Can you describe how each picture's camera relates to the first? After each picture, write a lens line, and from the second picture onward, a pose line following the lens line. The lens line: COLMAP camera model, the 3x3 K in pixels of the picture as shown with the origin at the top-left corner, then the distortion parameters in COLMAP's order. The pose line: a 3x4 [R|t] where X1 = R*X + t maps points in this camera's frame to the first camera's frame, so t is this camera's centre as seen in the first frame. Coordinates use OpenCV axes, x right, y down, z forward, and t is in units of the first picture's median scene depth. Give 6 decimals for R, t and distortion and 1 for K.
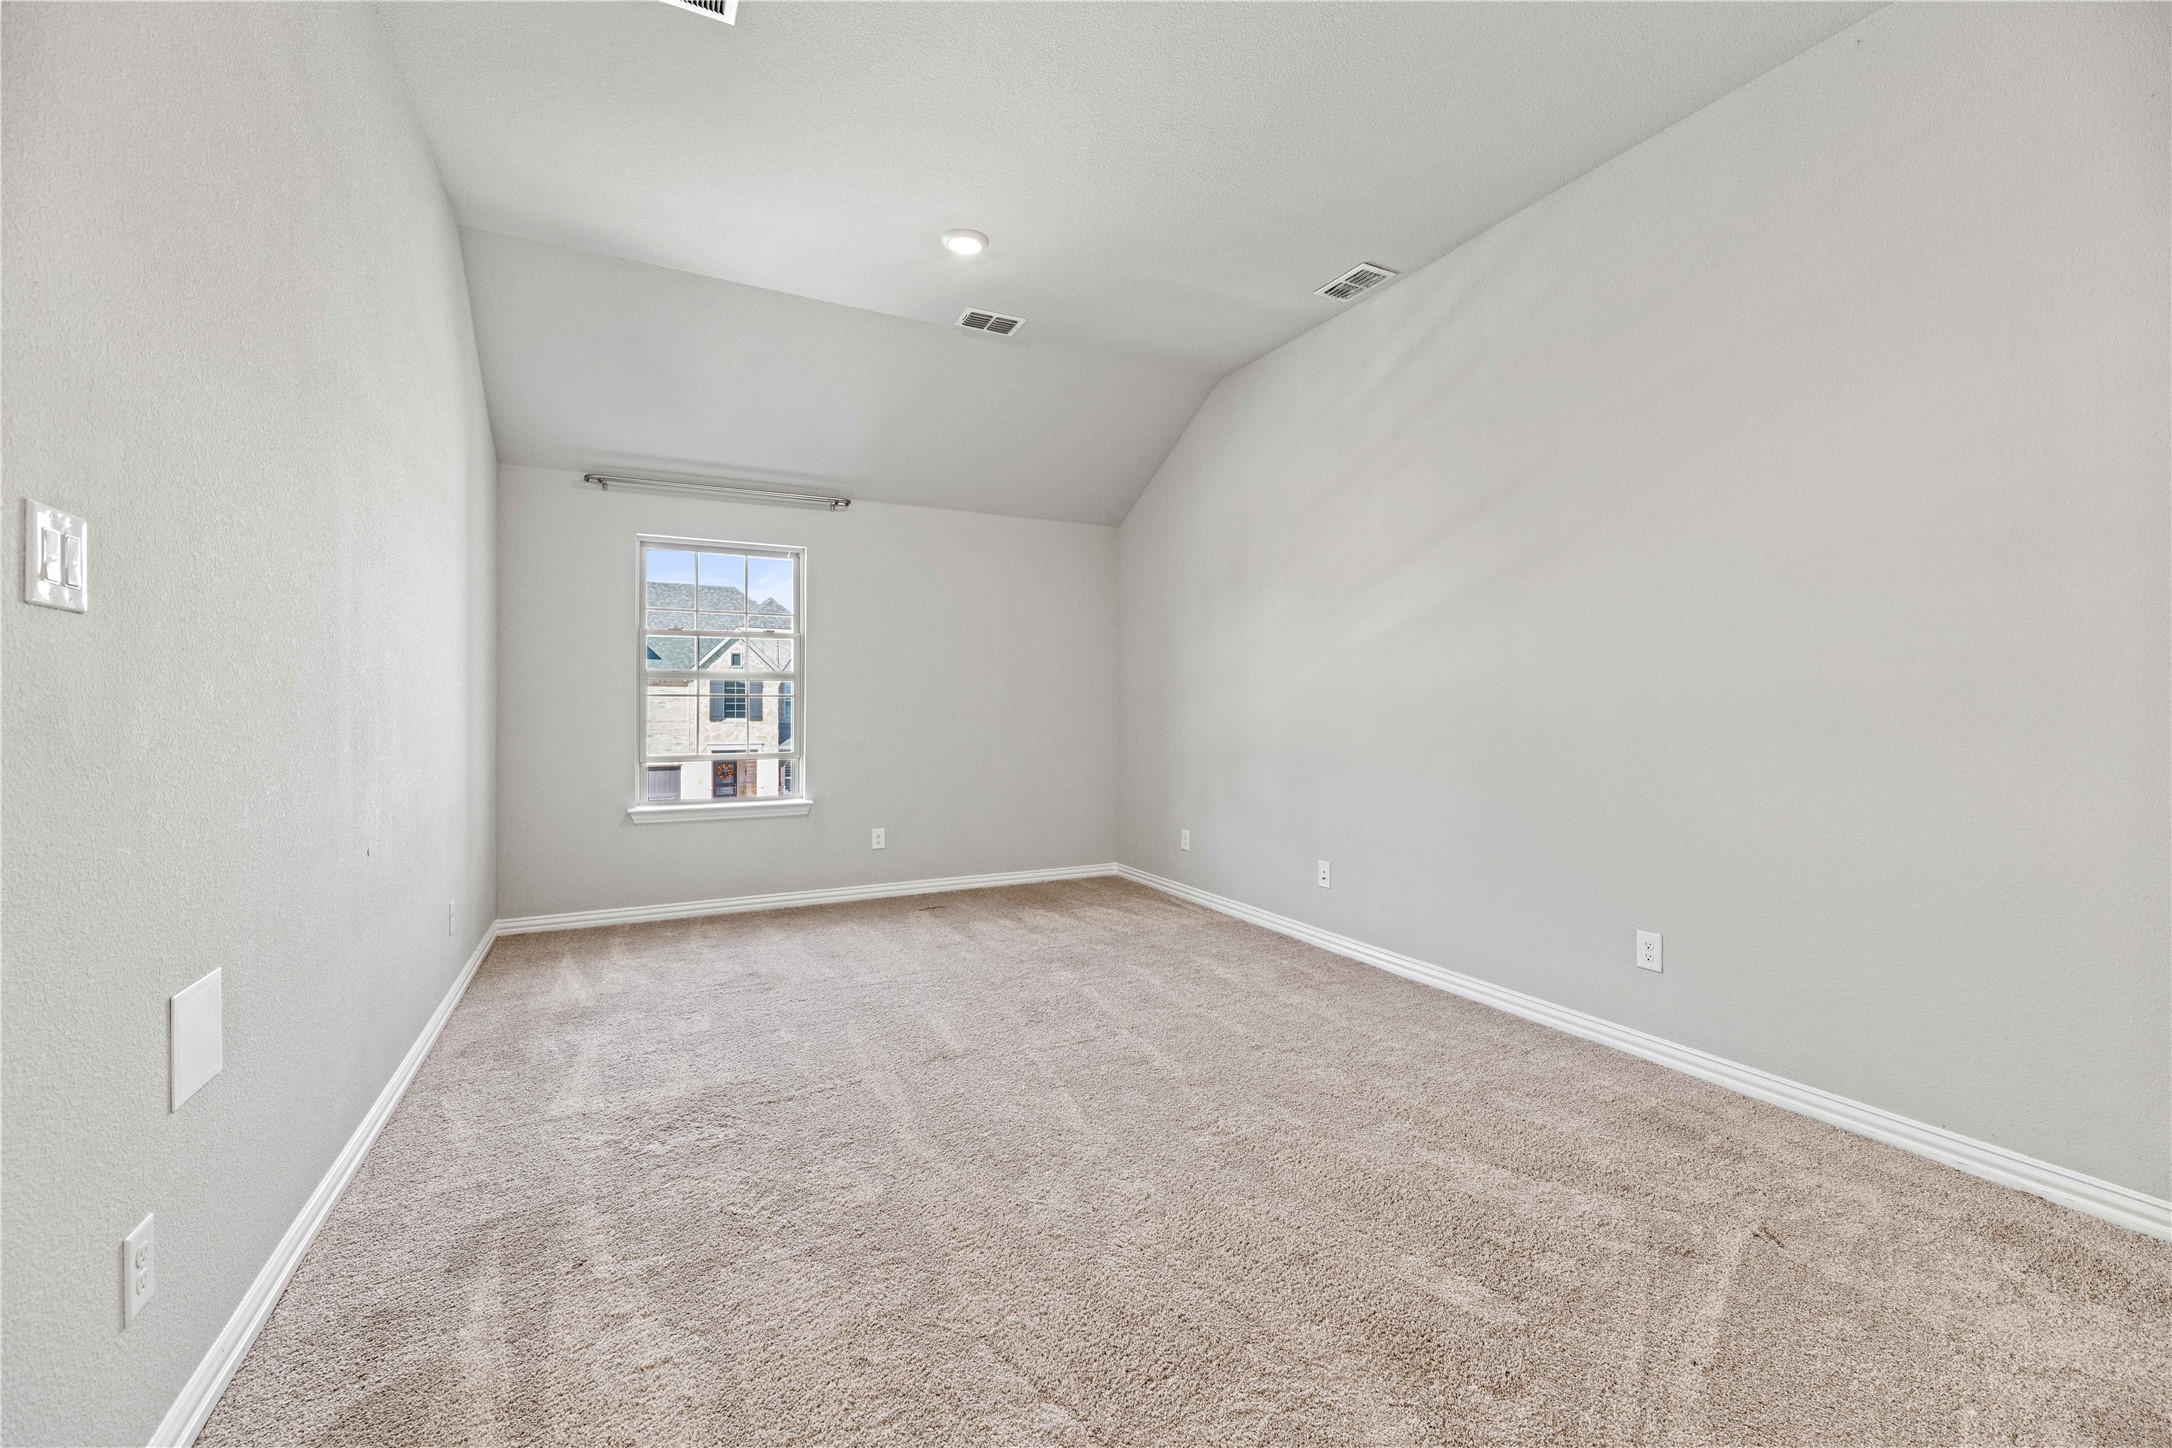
lens RADIAL K [[879.9, 0, 1078.7], [0, 879.9, 715.3], [0, 0, 1]] dist [-0.000381, -0.000830]
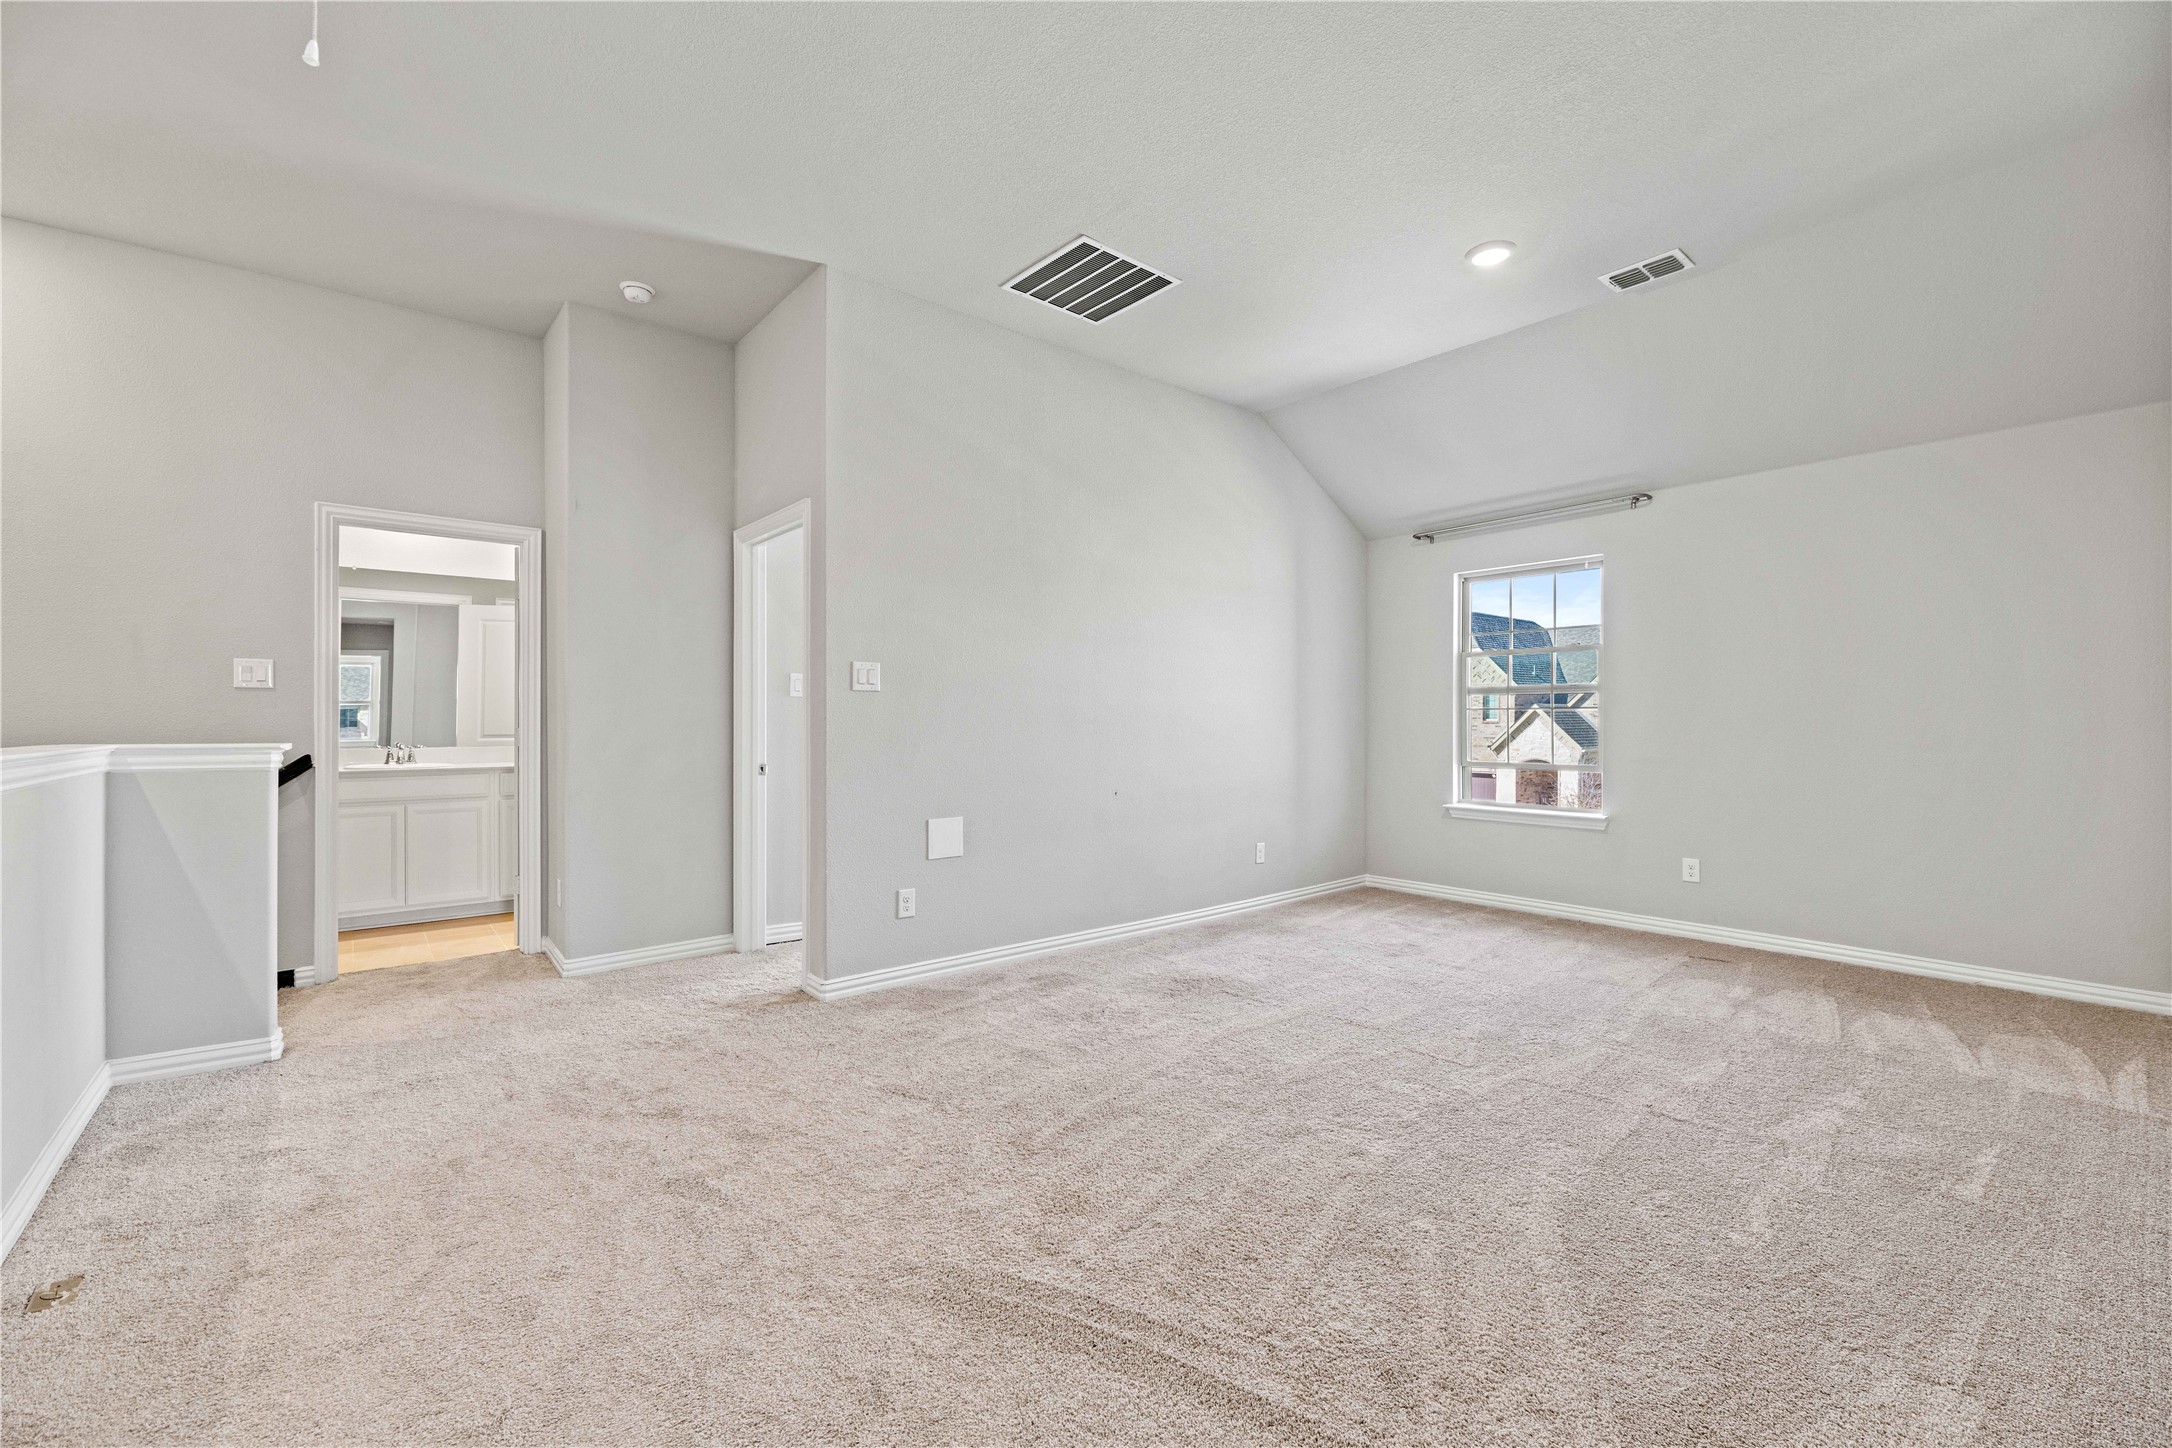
lens RADIAL K [[901.8, 0, 1086.0], [0, 901.8, 724.0], [0, 0, 1]] dist [0.000602, -0.000107]
pose [[0.219301, 0.003925, -0.975649, 0.586451], [-0.008443, 0.999962, 0.002125, -0.001389], [0.975621, 0.007771, 0.219326, 0.251138]]
